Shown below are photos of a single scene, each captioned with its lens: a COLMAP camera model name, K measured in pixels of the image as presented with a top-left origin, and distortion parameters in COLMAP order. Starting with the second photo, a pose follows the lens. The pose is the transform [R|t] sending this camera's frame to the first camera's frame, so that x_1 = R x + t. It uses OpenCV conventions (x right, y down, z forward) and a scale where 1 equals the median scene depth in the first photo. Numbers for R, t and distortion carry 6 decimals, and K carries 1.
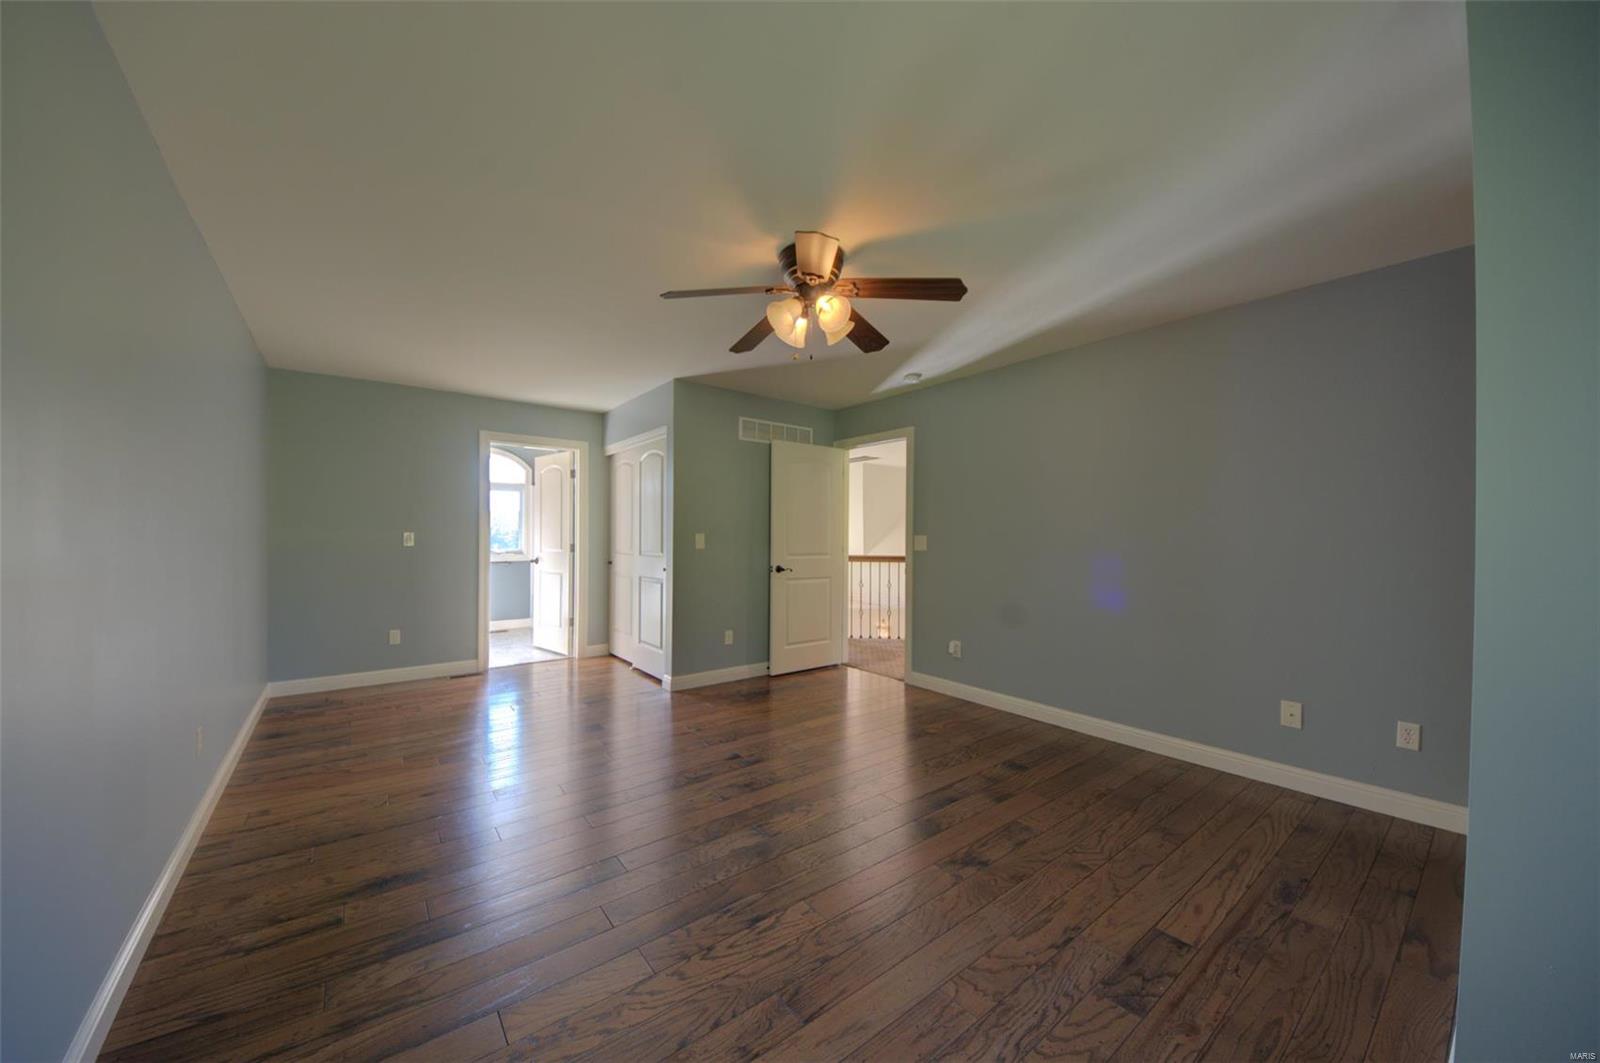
lens RADIAL K [[561.0, 0, 797.0], [0, 561.0, 536.3], [0, 0, 1]] dist [0.036445, -0.023286]
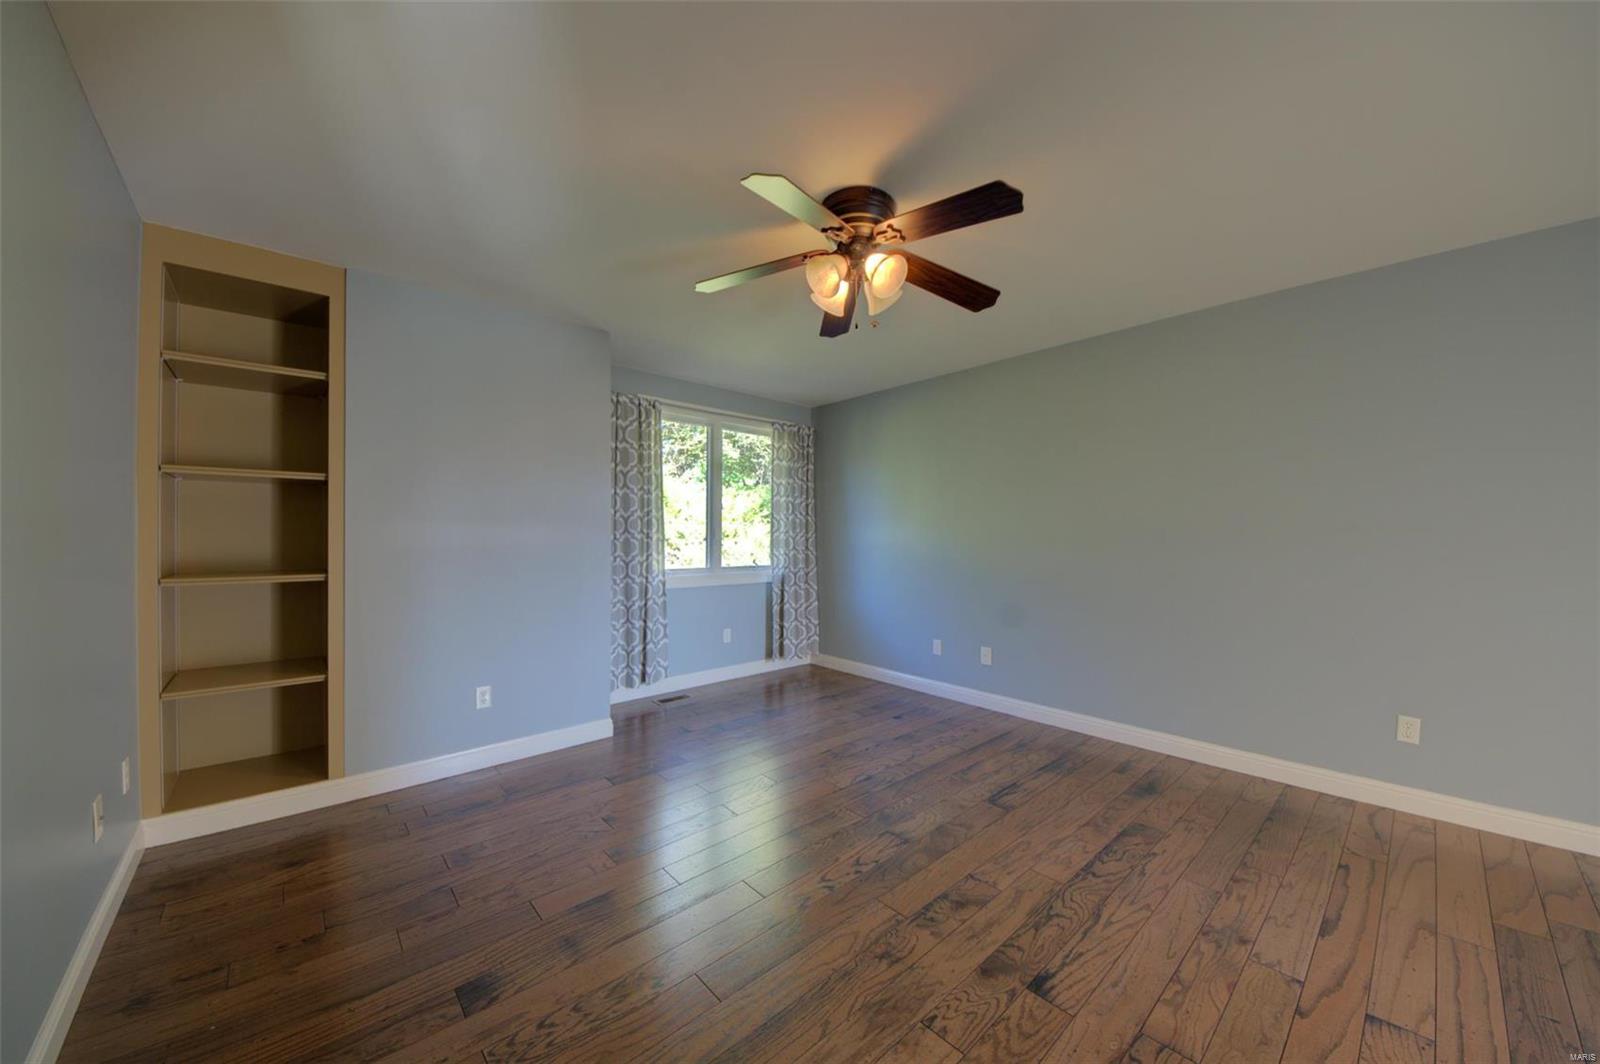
lens RADIAL K [[561.0, 0, 797.0], [0, 561.0, 536.8], [0, 0, 1]] dist [0.036445, -0.023286]
pose [[-0.997624, -0.011718, -0.067885, 0.169218], [-0.011933, 0.999925, 0.002764, 0.004659], [0.067847, 0.003567, -0.997689, 1.800216]]
